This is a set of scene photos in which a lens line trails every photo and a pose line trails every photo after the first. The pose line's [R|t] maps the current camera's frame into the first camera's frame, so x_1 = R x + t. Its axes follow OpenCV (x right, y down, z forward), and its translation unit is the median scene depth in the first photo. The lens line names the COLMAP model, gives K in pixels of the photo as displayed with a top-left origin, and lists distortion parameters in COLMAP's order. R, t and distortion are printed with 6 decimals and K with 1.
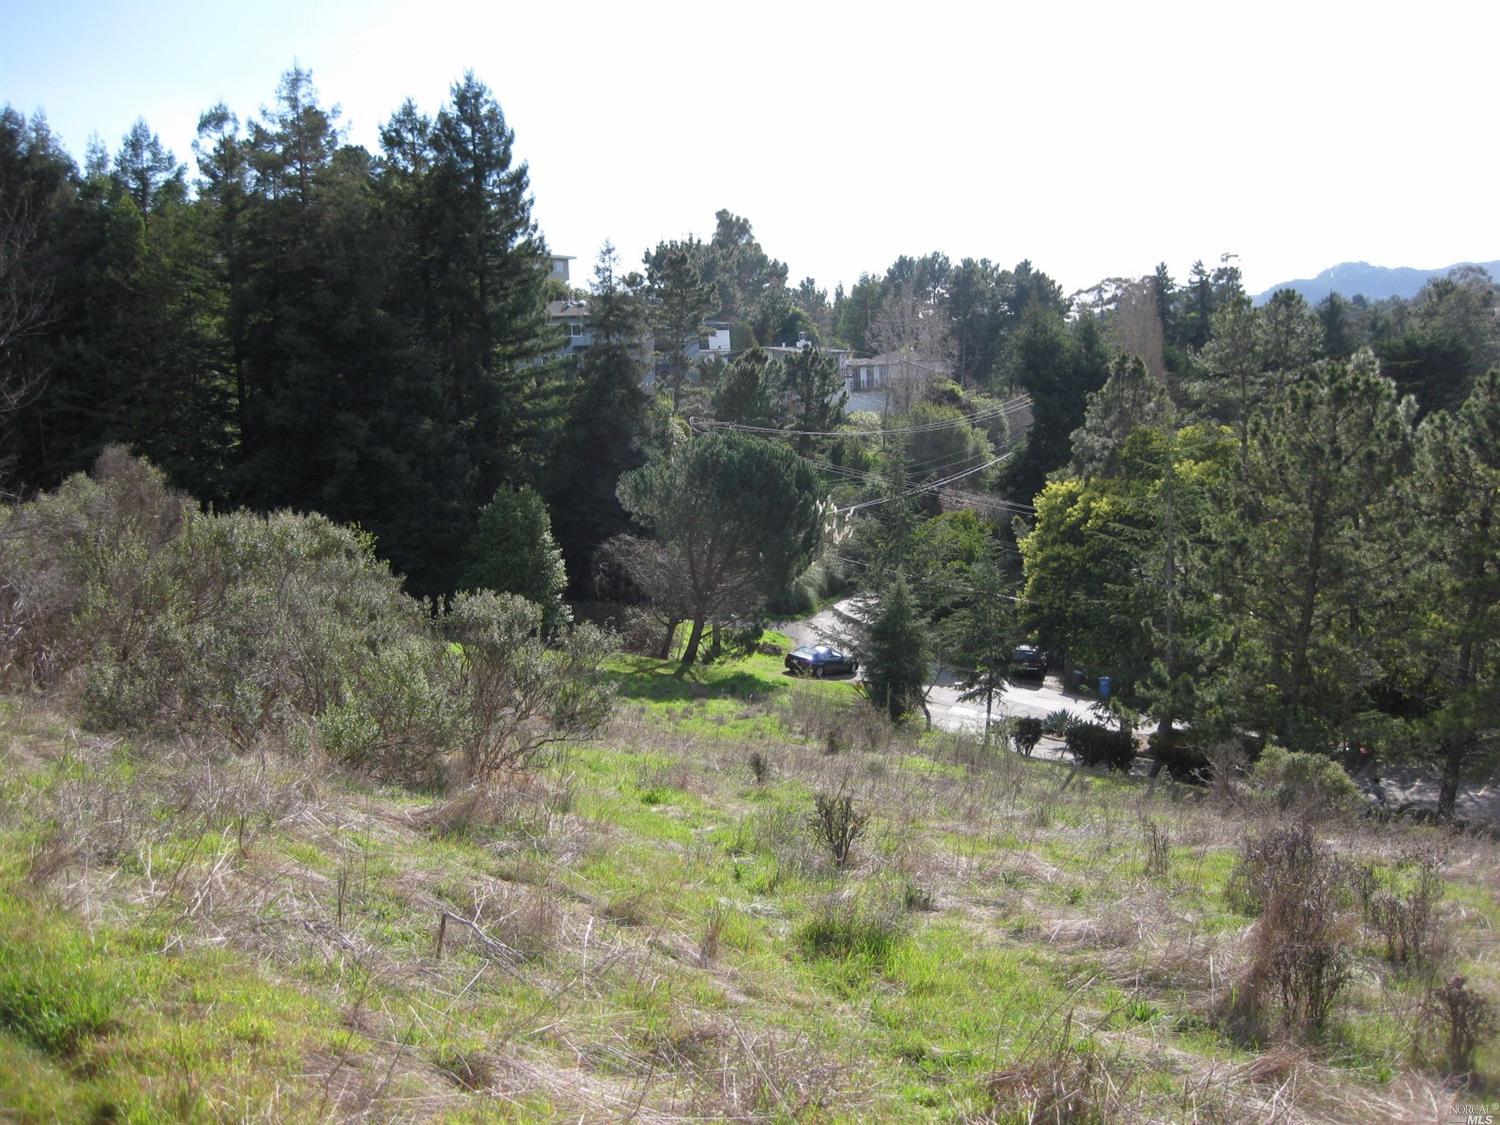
lens RADIAL K [[1546.3, 0, 750.0], [0, 1546.3, 562.5], [0, 0, 1]] dist [-0.167747, 0.135959]
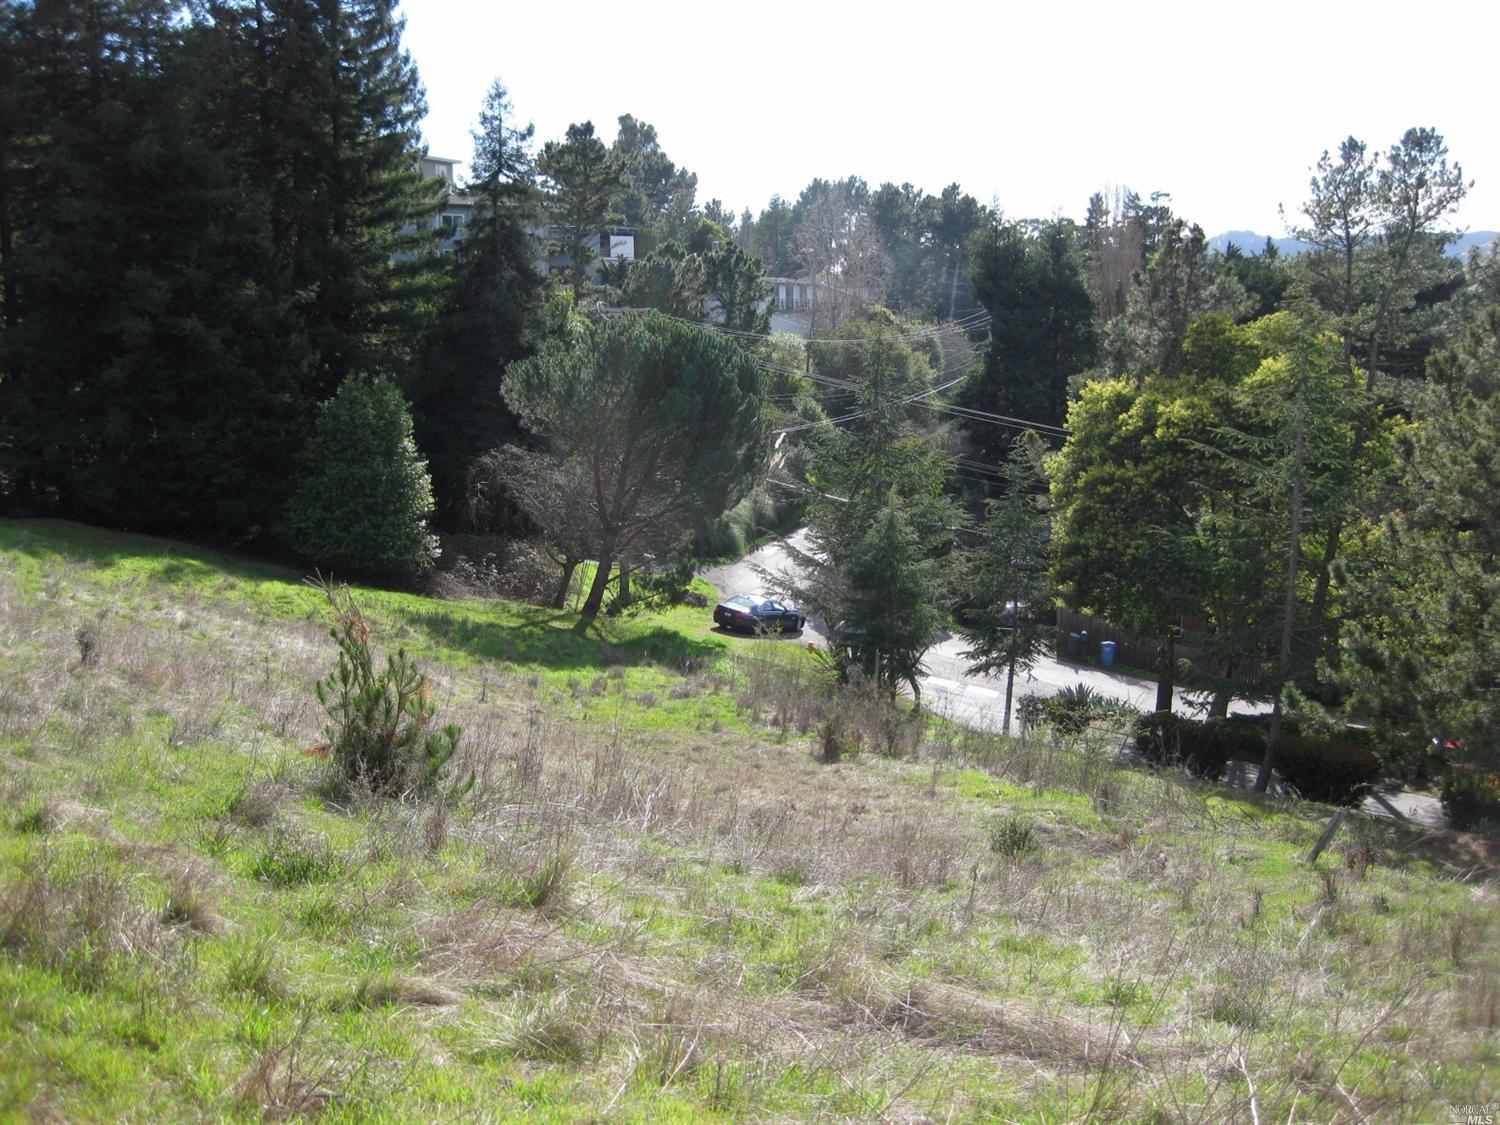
lens RADIAL K [[1546.3, 0, 750.0], [0, 1546.3, 562.5], [0, 0, 1]] dist [-0.167747, 0.135959]
pose [[0.996883, 0.020204, 0.076263, -0.019139], [-0.022545, 0.999296, 0.029972, 0.013730], [-0.075604, -0.031598, 0.996637, 0.218606]]
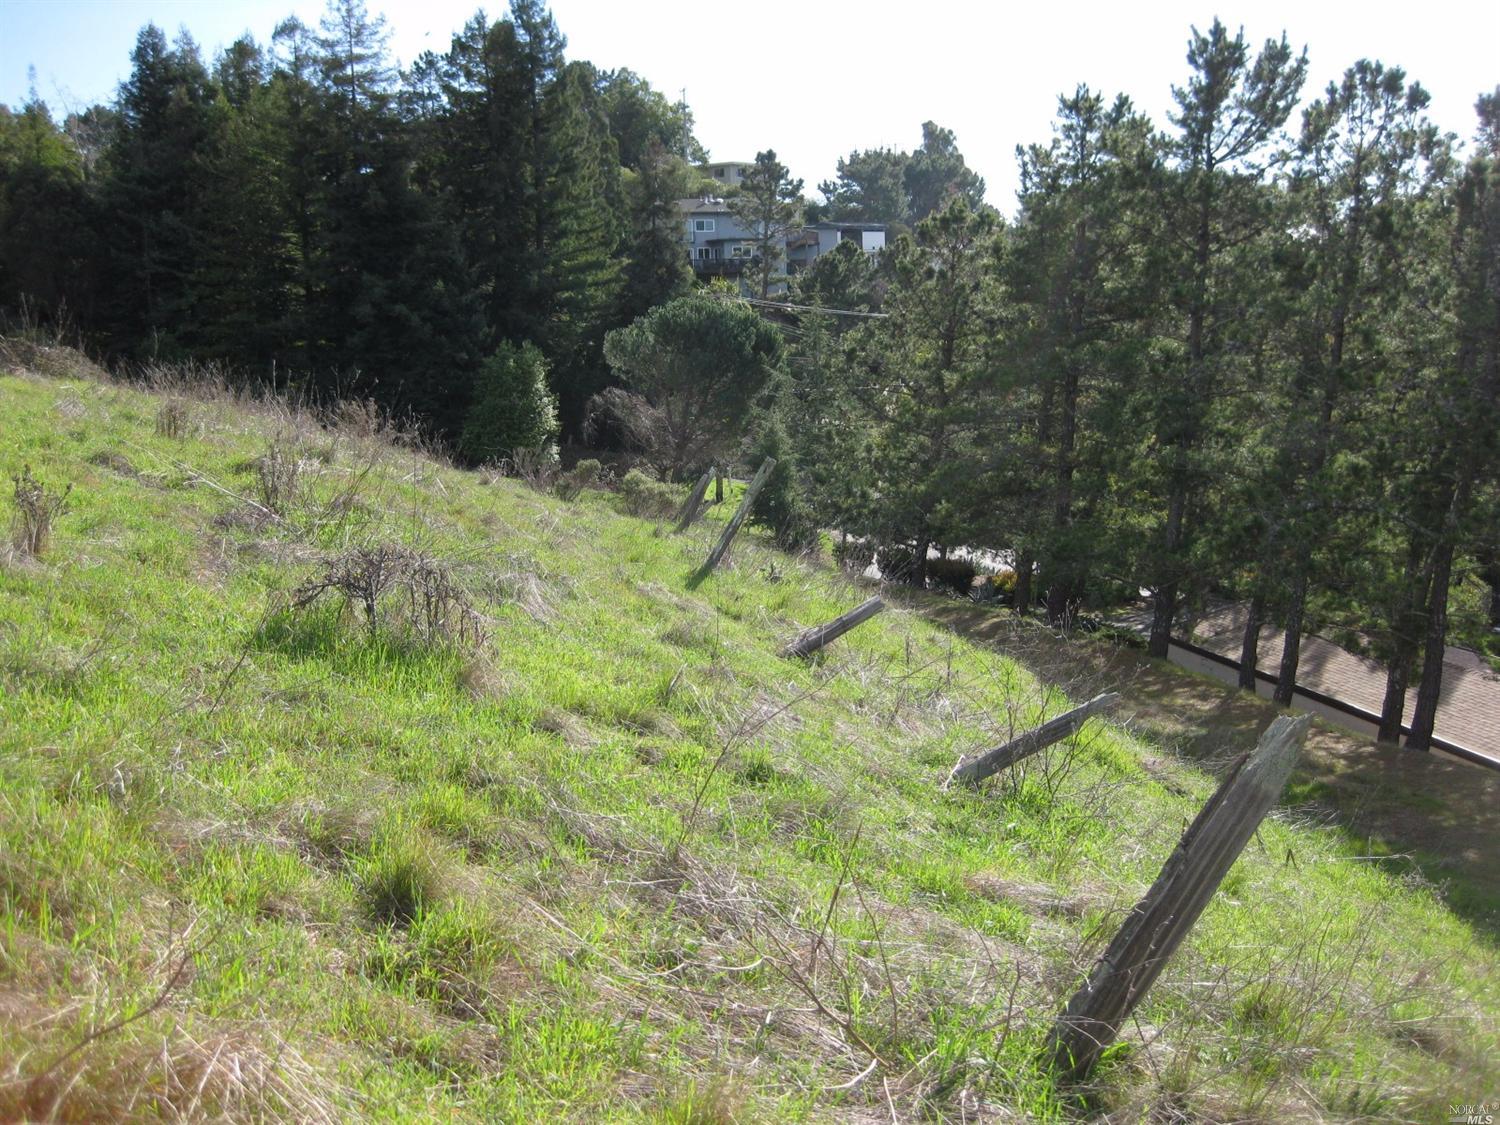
lens RADIAL K [[1546.3, 0, 749.1], [0, 1546.3, 570.2], [0, 0, 1]] dist [-0.174889, 0.128274]
pose [[0.973881, 0.055629, -0.220139, 0.260085], [-0.044391, 0.997462, 0.055676, 0.046014], [0.222677, -0.044450, 0.973878, -0.083825]]
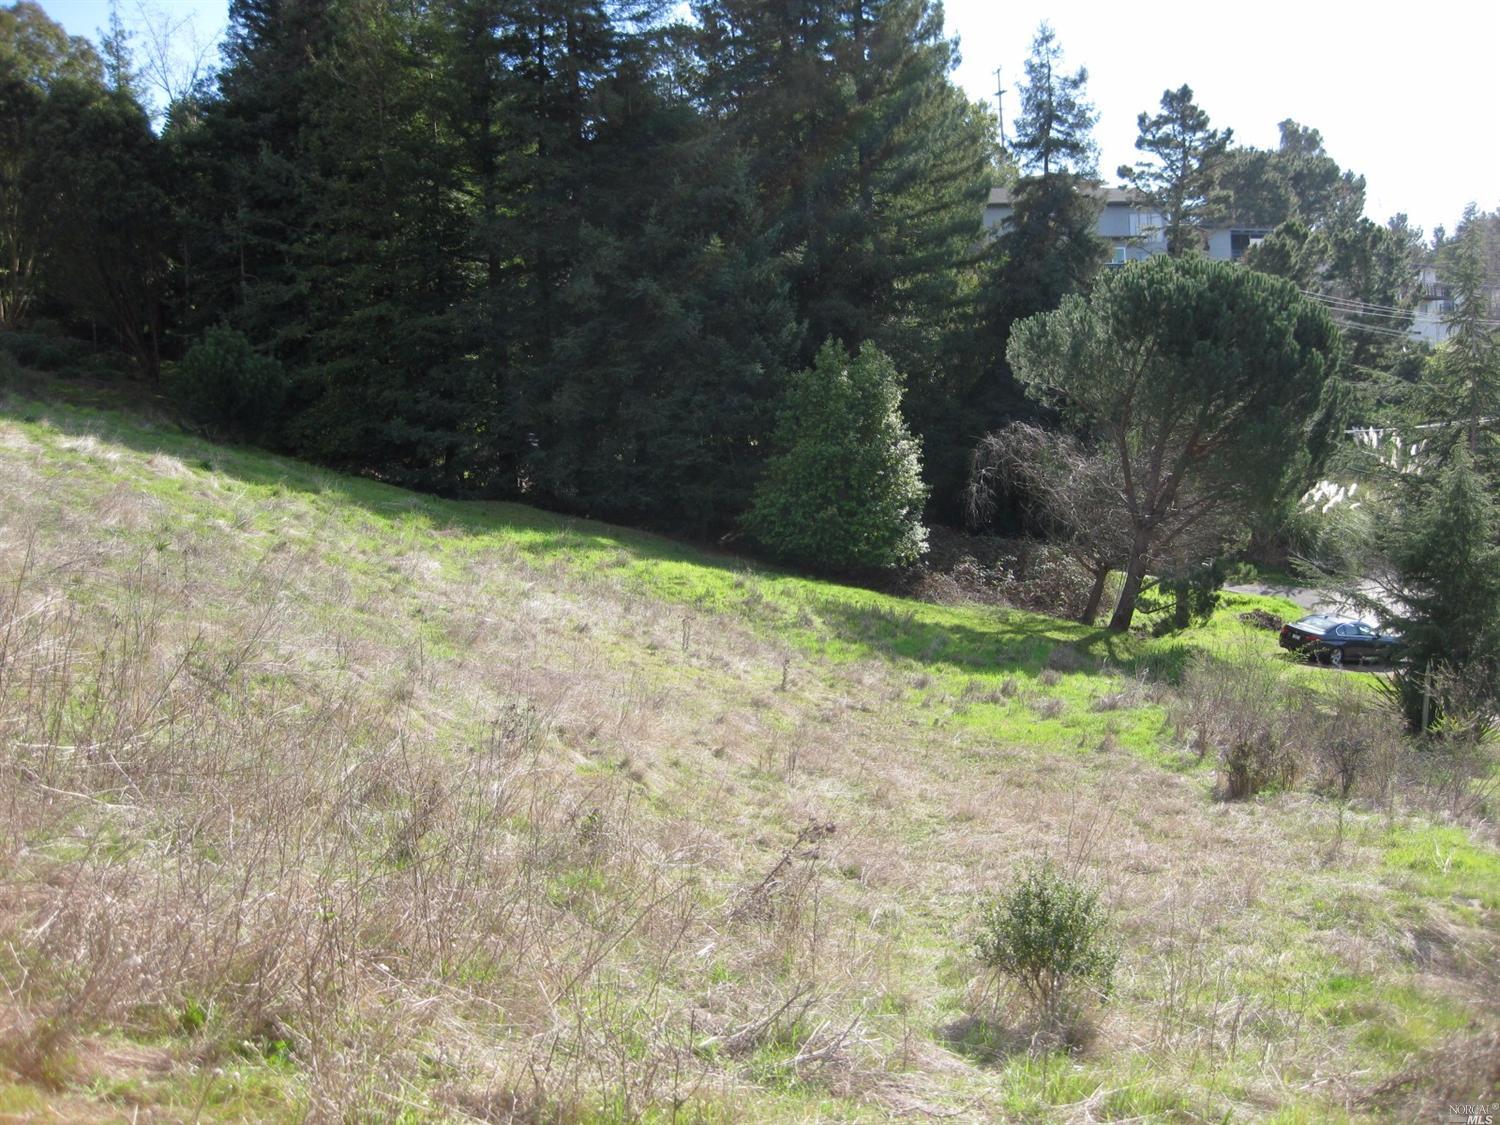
lens RADIAL K [[1546.3, 0, 750.0], [0, 1546.3, 562.5], [0, 0, 1]] dist [-0.167747, 0.135959]
pose [[0.929063, 0.035861, -0.368179, 0.047941], [-0.037020, 0.999307, 0.003915, 0.039266], [0.368064, 0.009993, 0.929747, 0.350748]]
